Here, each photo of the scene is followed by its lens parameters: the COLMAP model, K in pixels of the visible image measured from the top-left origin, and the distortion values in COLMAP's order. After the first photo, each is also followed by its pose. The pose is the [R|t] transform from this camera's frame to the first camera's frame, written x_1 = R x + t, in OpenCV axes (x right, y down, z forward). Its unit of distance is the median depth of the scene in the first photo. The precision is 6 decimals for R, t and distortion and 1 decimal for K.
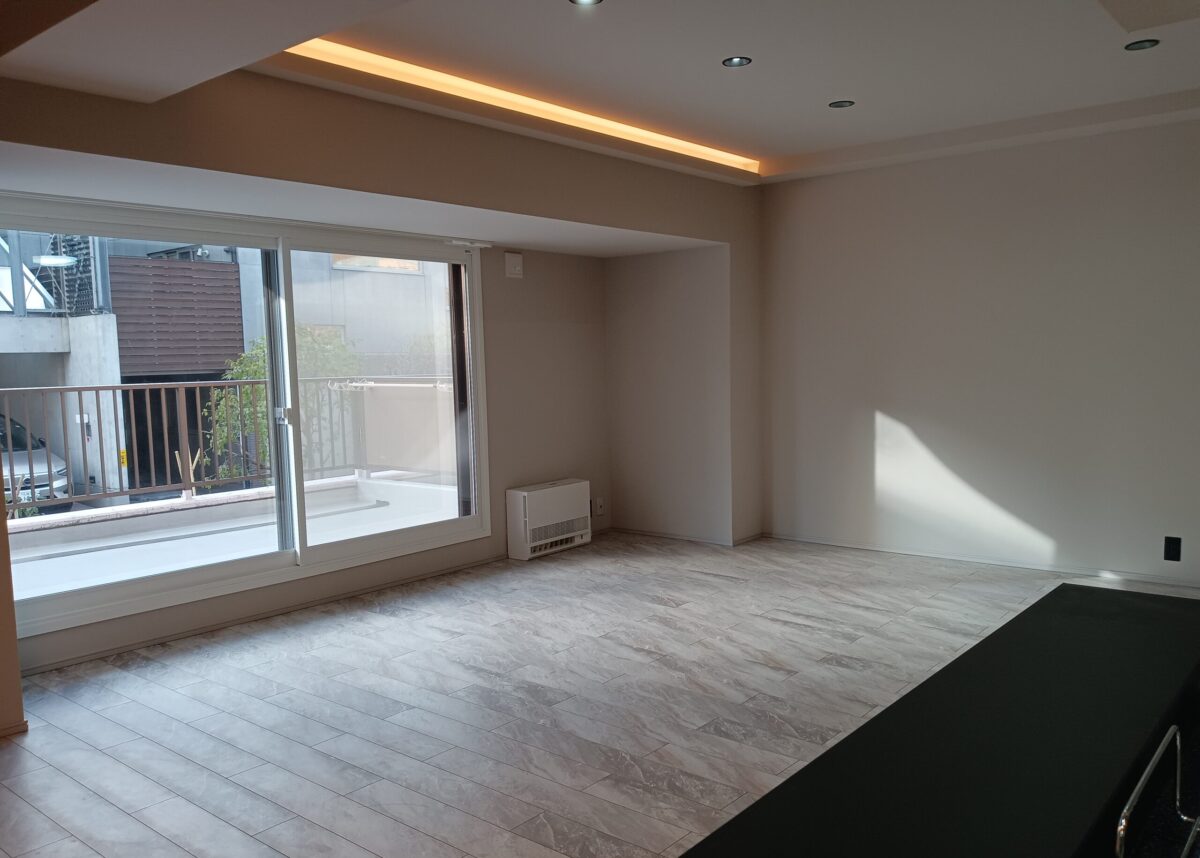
lens RADIAL K [[968.0, 0, 602.3], [0, 968.0, 431.3], [0, 0, 1]] dist [0.064268, 0.000340]
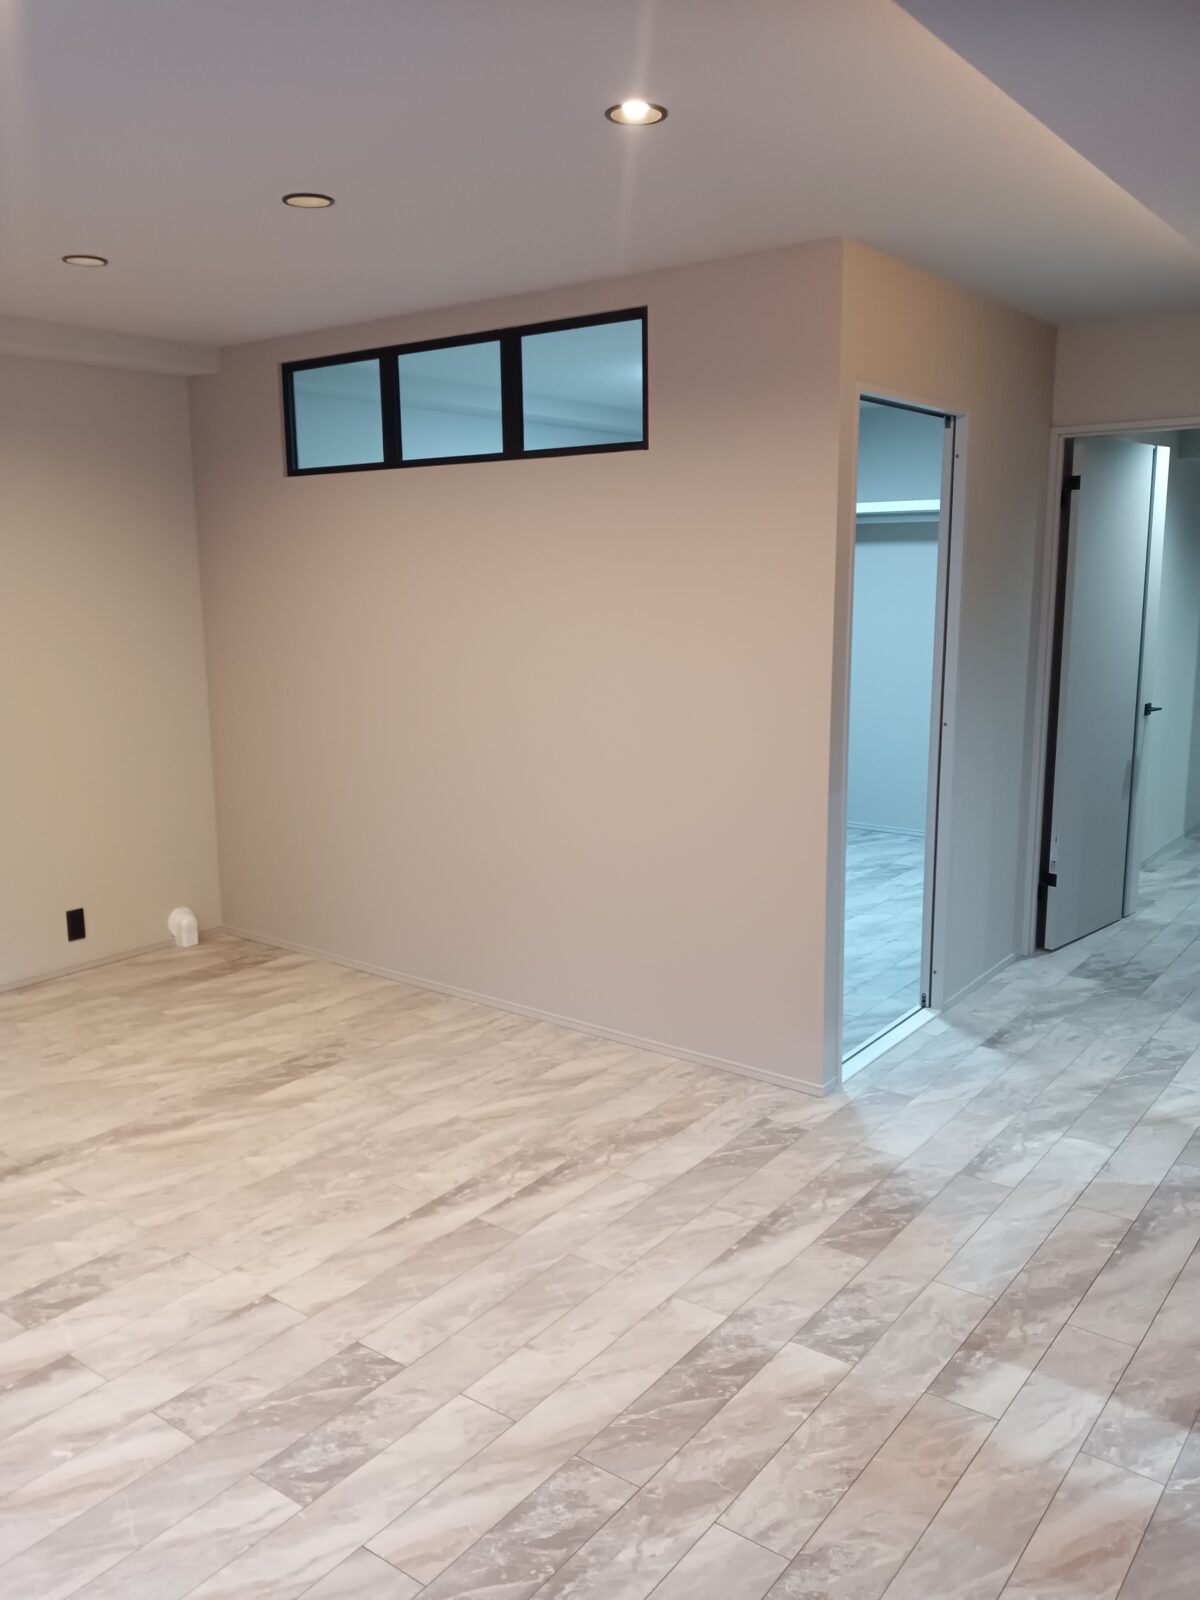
lens RADIAL K [[1280.1, 0, 600.5], [0, 1280.1, 798.8], [0, 0, 1]] dist [0.028531, -0.037465]
pose [[-0.044664, -0.160758, 0.985983, -0.492523], [0.086372, 0.982651, 0.164127, -0.150034], [-0.995261, 0.092492, -0.030005, 0.787206]]
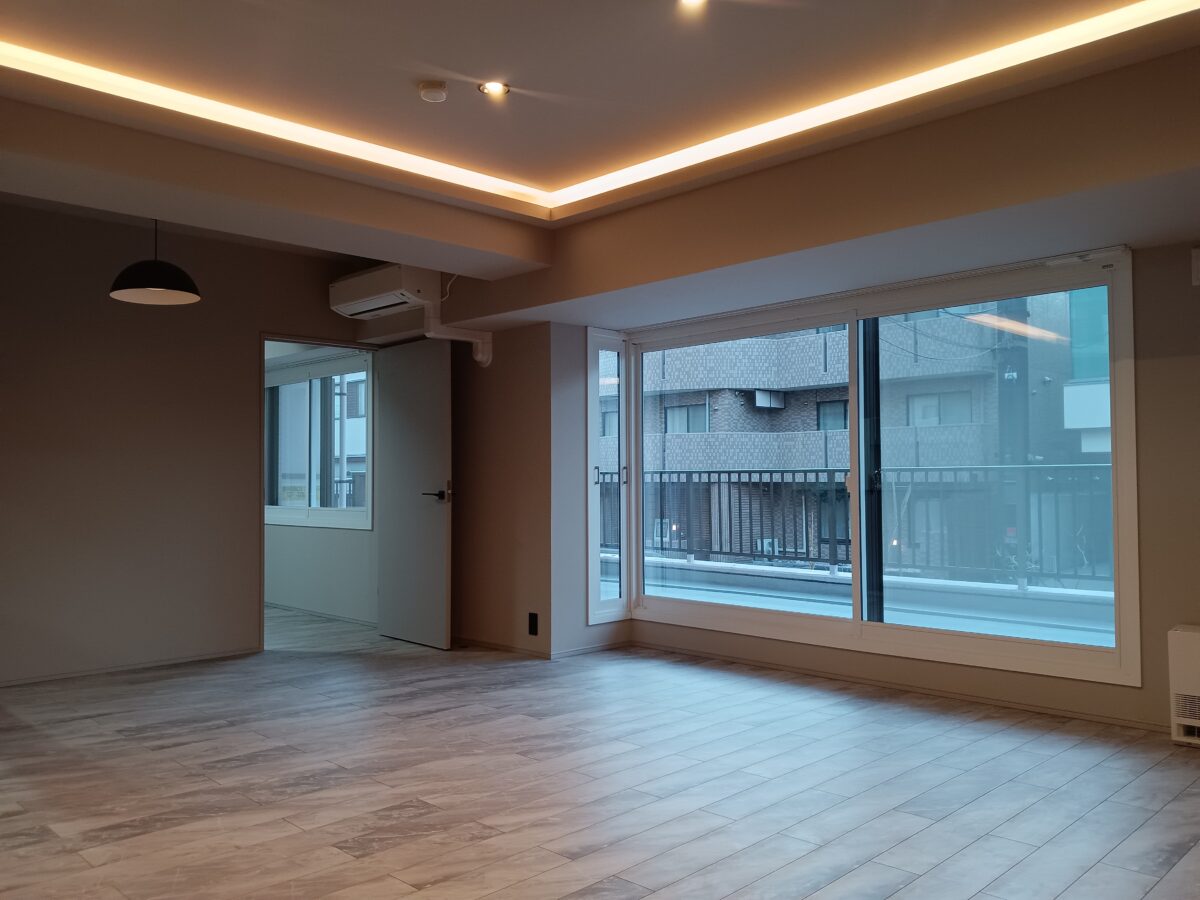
lens RADIAL K [[960.1, 0, 605.2], [0, 960.1, 452.3], [0, 0, 1]] dist [0.028531, -0.037465]
pose [[-0.097505, -0.007121, -0.995210, 0.970788], [-0.068060, 0.997681, -0.000470, -0.043598], [0.992905, 0.067688, -0.097764, 1.187659]]
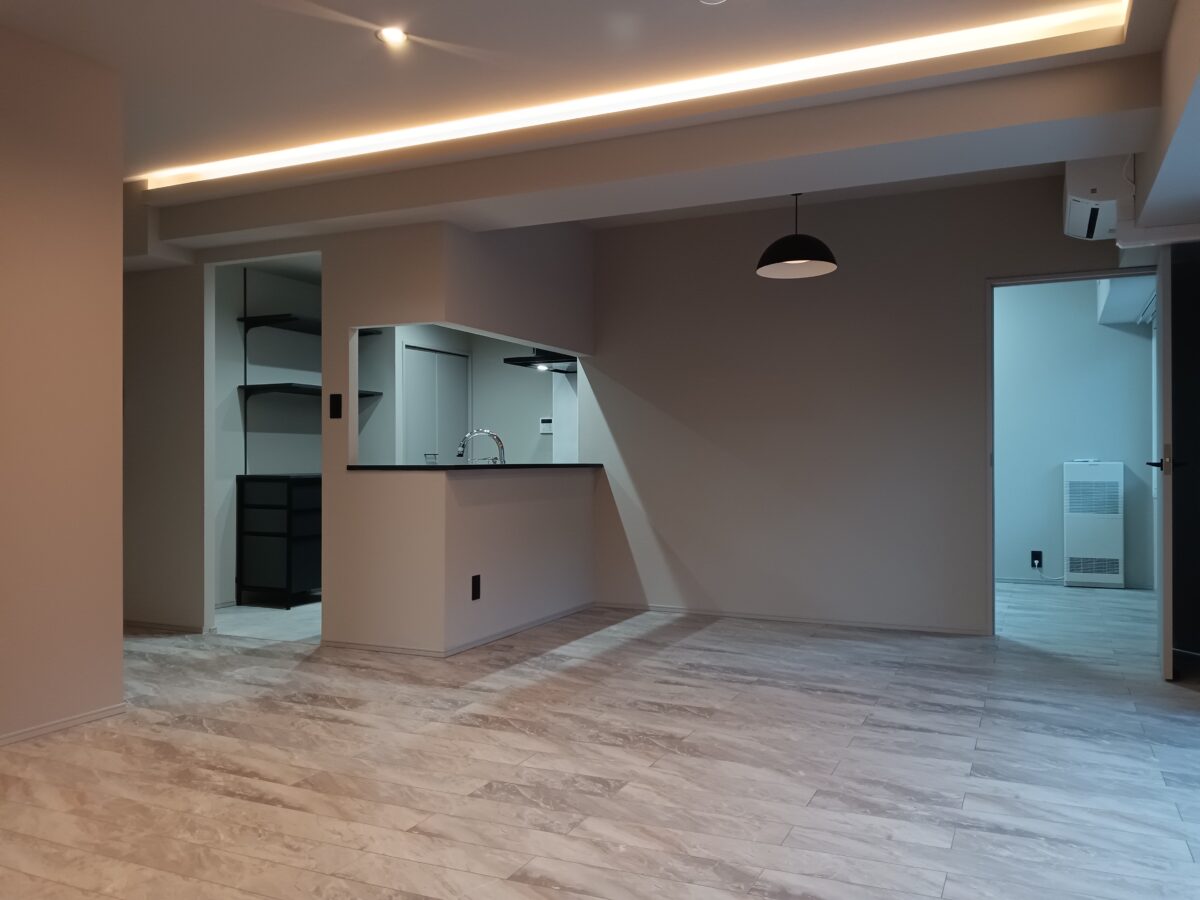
lens RADIAL K [[960.1, 0, 600.0], [0, 960.1, 444.5], [0, 0, 1]] dist [0.028531, -0.037465]
pose [[-0.966830, 0.019681, -0.254662, 0.322034], [0.002842, 0.997794, 0.066321, -0.056561], [0.255406, 0.063398, -0.964753, 1.726778]]
